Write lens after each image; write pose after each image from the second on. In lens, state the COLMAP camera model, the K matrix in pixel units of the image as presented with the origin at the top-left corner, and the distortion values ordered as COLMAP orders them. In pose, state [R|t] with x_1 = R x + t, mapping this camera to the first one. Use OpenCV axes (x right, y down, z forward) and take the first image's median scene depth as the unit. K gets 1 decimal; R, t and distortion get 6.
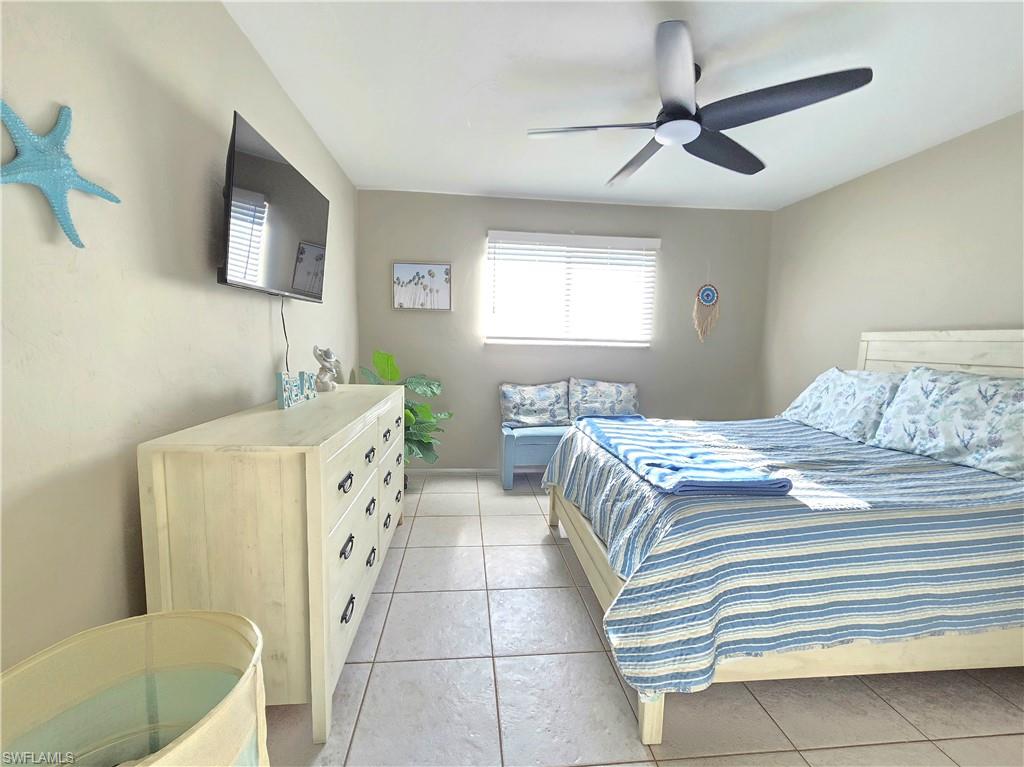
lens RADIAL K [[426.1, 0, 512.0], [0, 426.1, 383.5], [0, 0, 1]] dist [-0.014391, -0.000091]
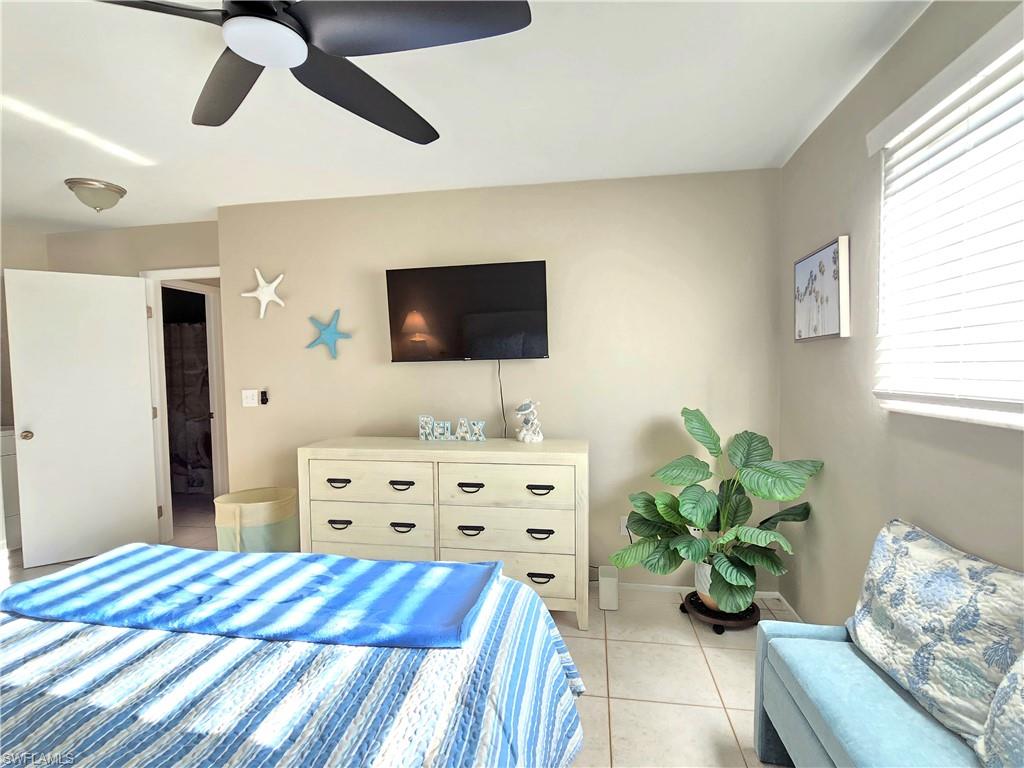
lens RADIAL K [[502.7, 0, 508.9], [0, 502.7, 390.0], [0, 0, 1]] dist [-0.004497, 0.001811]
pose [[-0.257338, 0.019657, -0.966122, 0.760130], [-0.091893, 0.994764, 0.044717, -0.157655], [0.961942, 0.100287, -0.254184, 1.224850]]
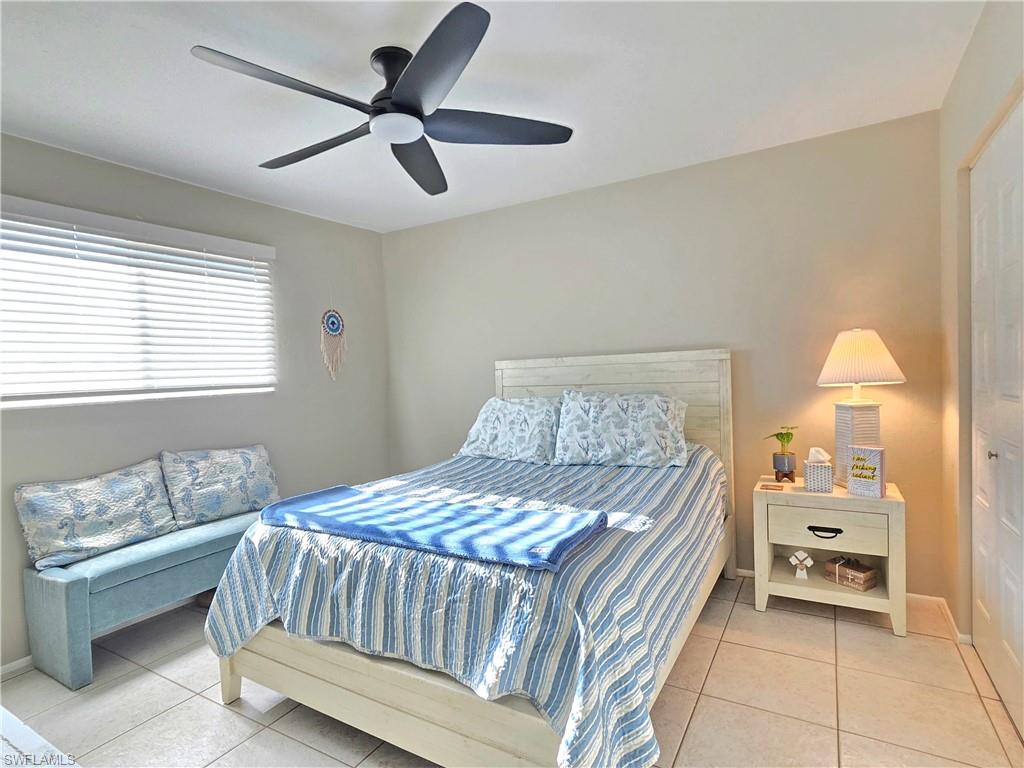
lens RADIAL K [[529.2, 0, 507.7], [0, 529.2, 389.0], [0, 0, 1]] dist [-0.002173, 0.000294]
pose [[0.591491, -0.076947, 0.802632, -0.276398], [0.135605, 0.990751, -0.004951, -0.052449], [-0.794827, 0.111769, 0.596454, 0.232300]]
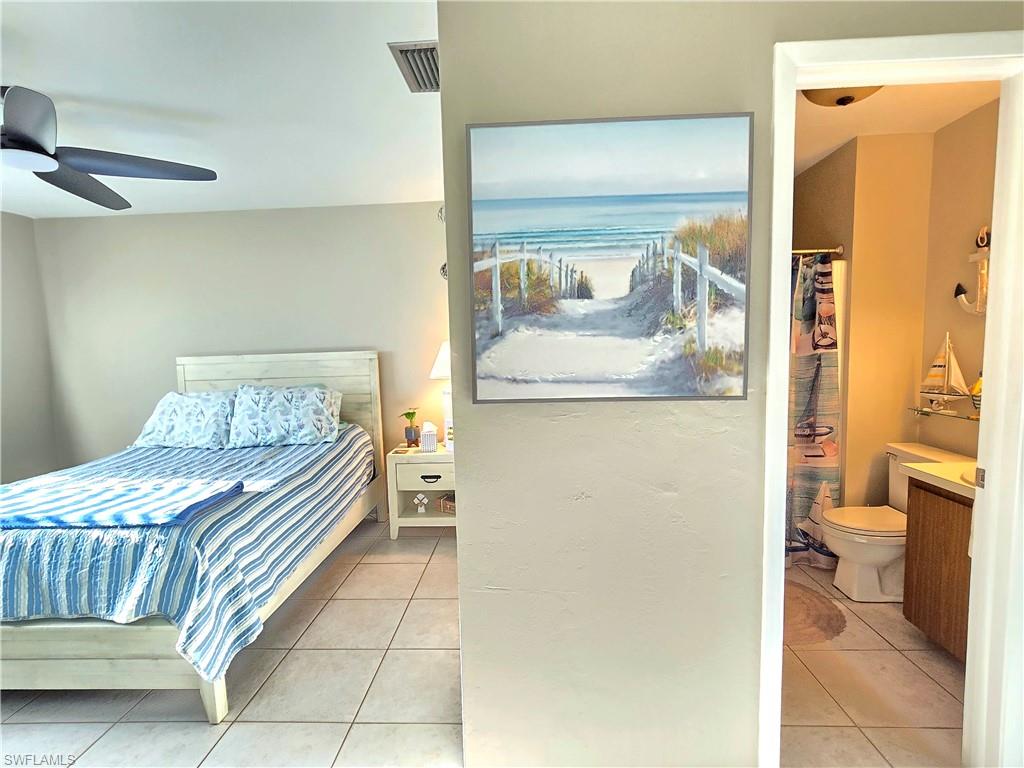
lens RADIAL K [[501.5, 0, 512.0], [0, 501.5, 384.9], [0, 0, 1]] dist [-0.031004, 0.013719]
pose [[0.128687, -0.112650, 0.985266, -0.467642], [0.130573, 0.986802, 0.095772, -0.071648], [-0.983052, 0.116325, 0.141698, -0.084950]]
